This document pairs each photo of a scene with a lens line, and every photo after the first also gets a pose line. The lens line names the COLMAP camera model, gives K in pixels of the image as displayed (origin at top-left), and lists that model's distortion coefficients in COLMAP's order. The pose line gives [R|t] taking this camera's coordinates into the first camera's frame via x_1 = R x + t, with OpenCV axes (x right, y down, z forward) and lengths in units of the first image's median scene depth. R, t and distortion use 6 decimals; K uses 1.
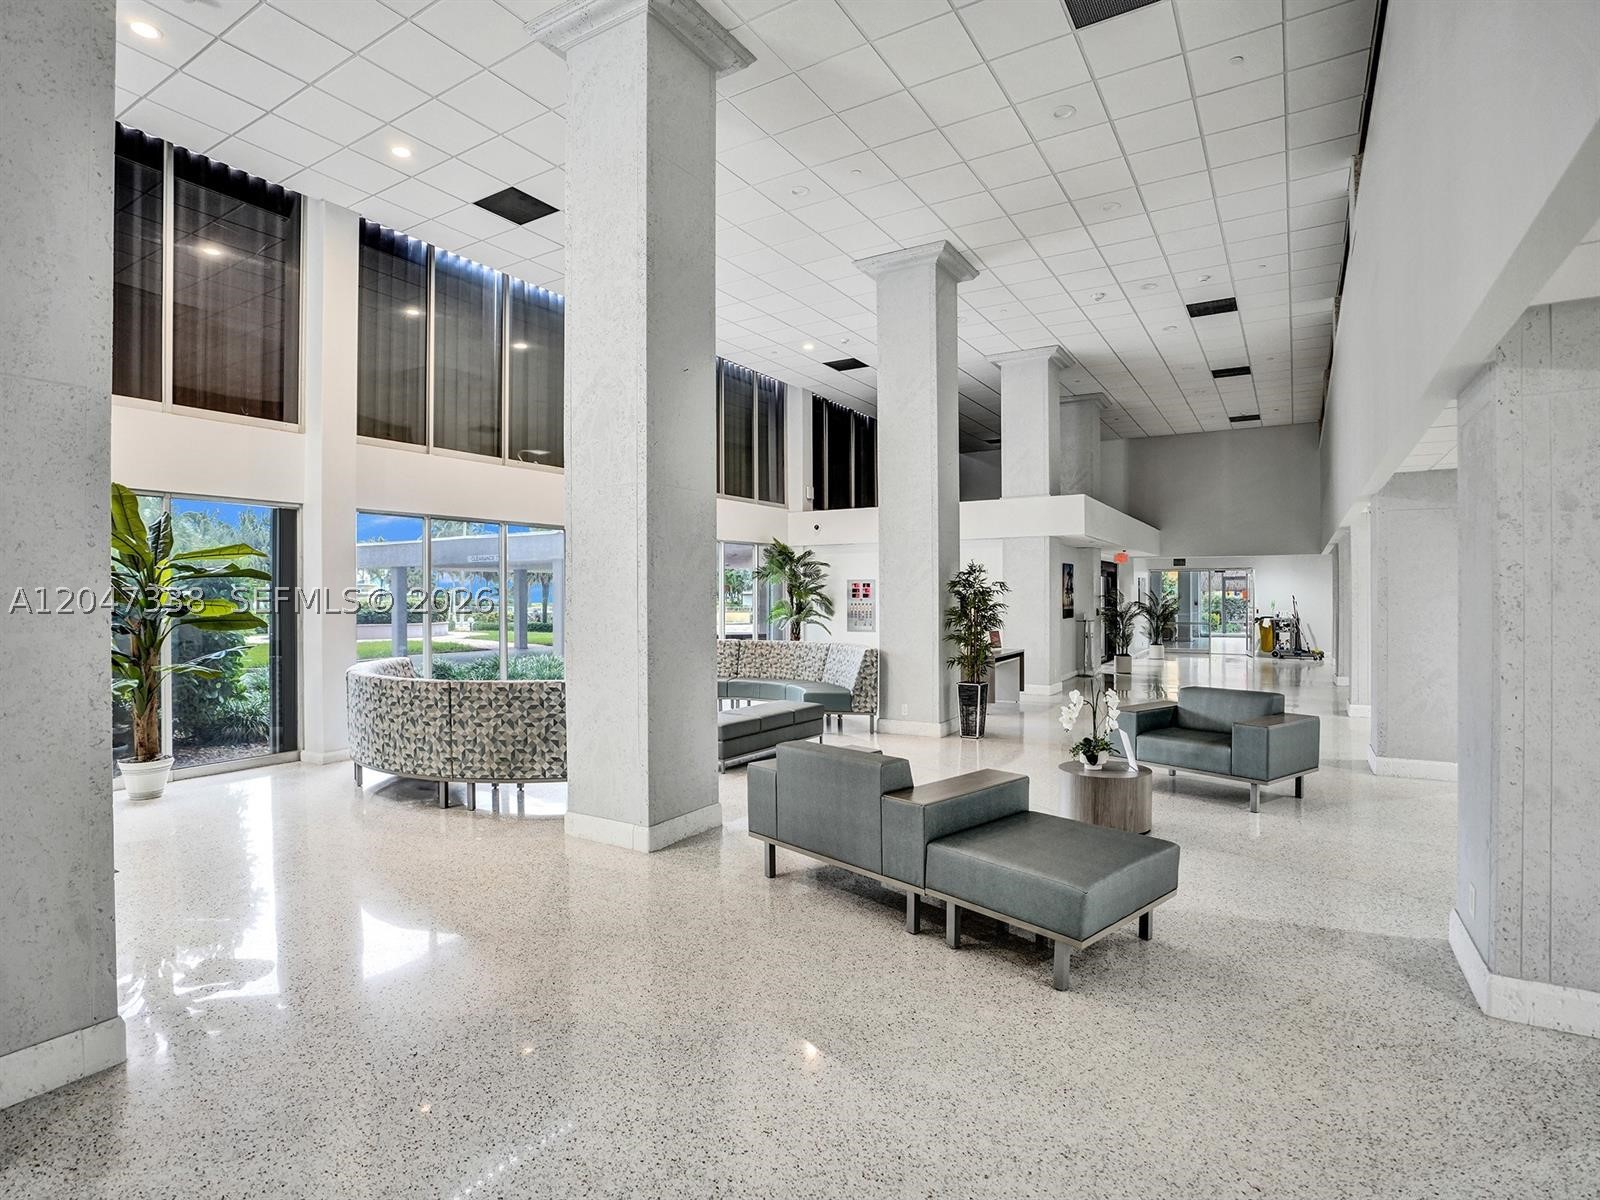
lens RADIAL K [[762.7, 0, 800.0], [0, 762.7, 600.0], [0, 0, 1]] dist [0.001453, 0.000079]
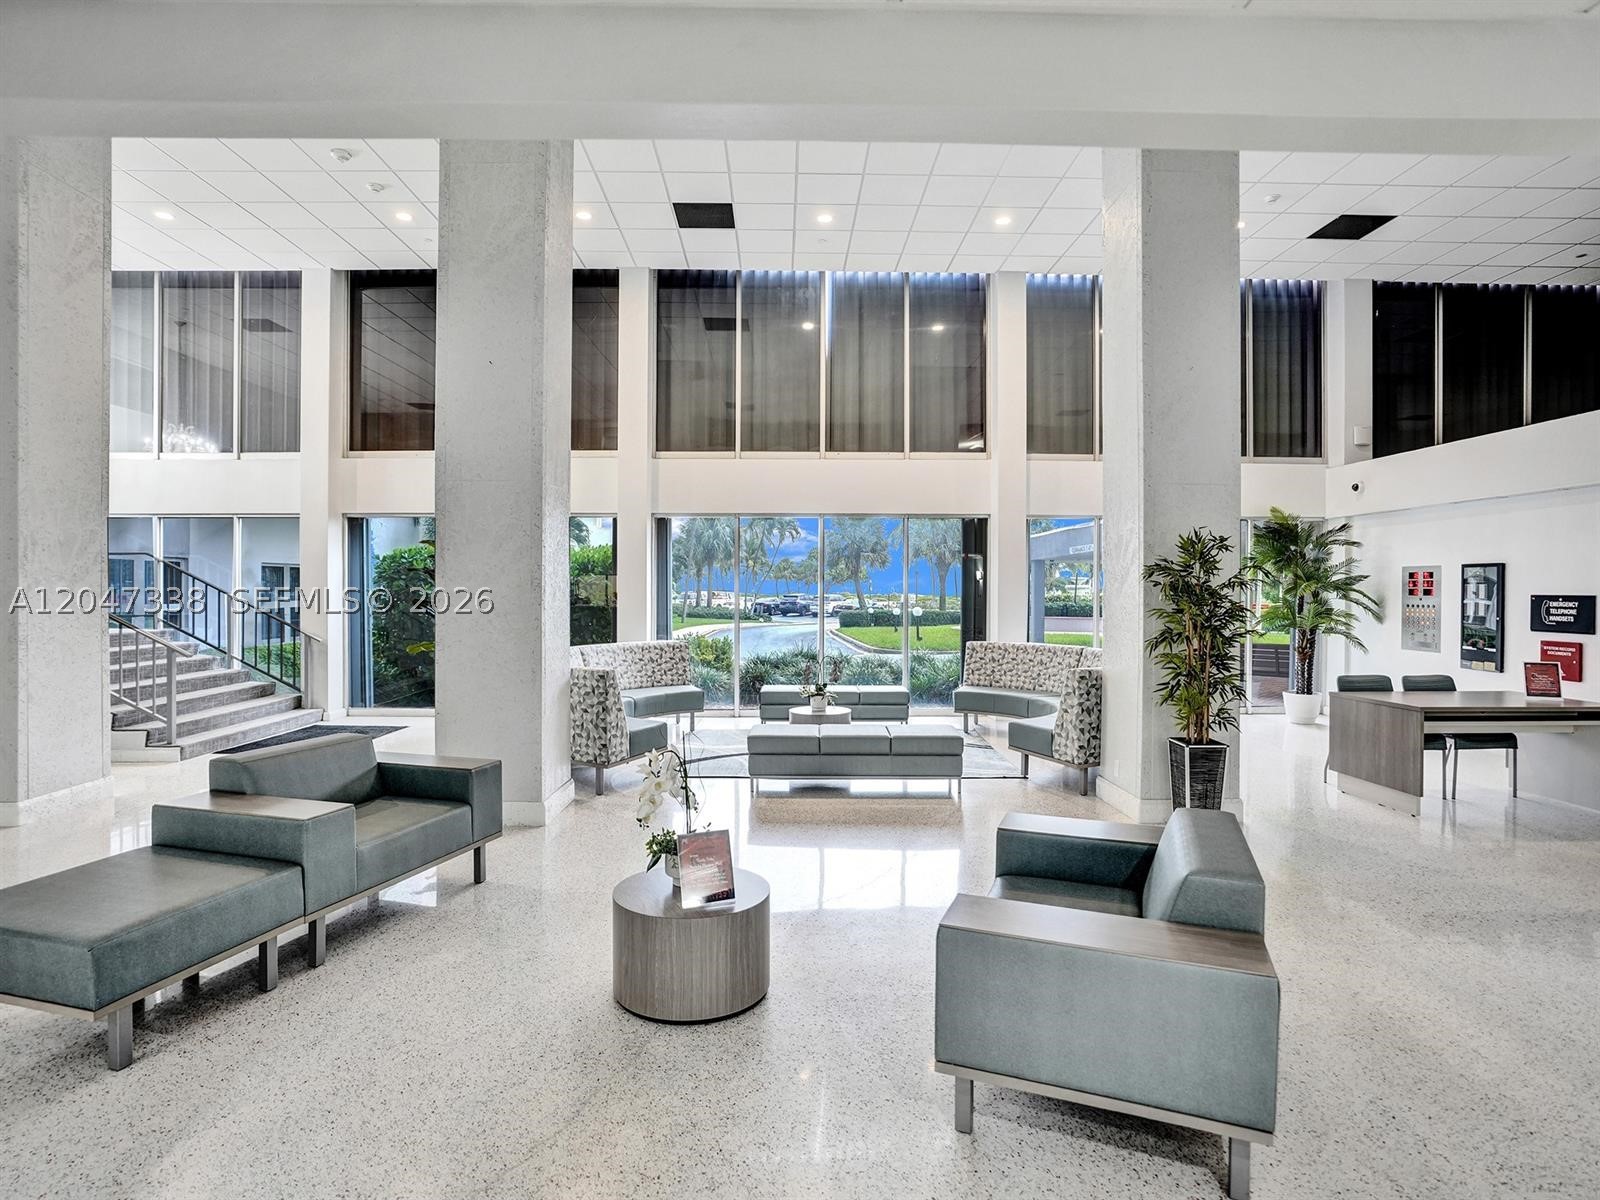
lens RADIAL K [[762.7, 0, 800.0], [0, 762.7, 600.0], [0, 0, 1]] dist [0.001453, 0.000079]
pose [[0.641262, 0.002340, -0.767318, 0.229553], [-0.002196, 0.999997, 0.001215, 0.000650], [0.767319, 0.000906, 0.641265, 0.236467]]
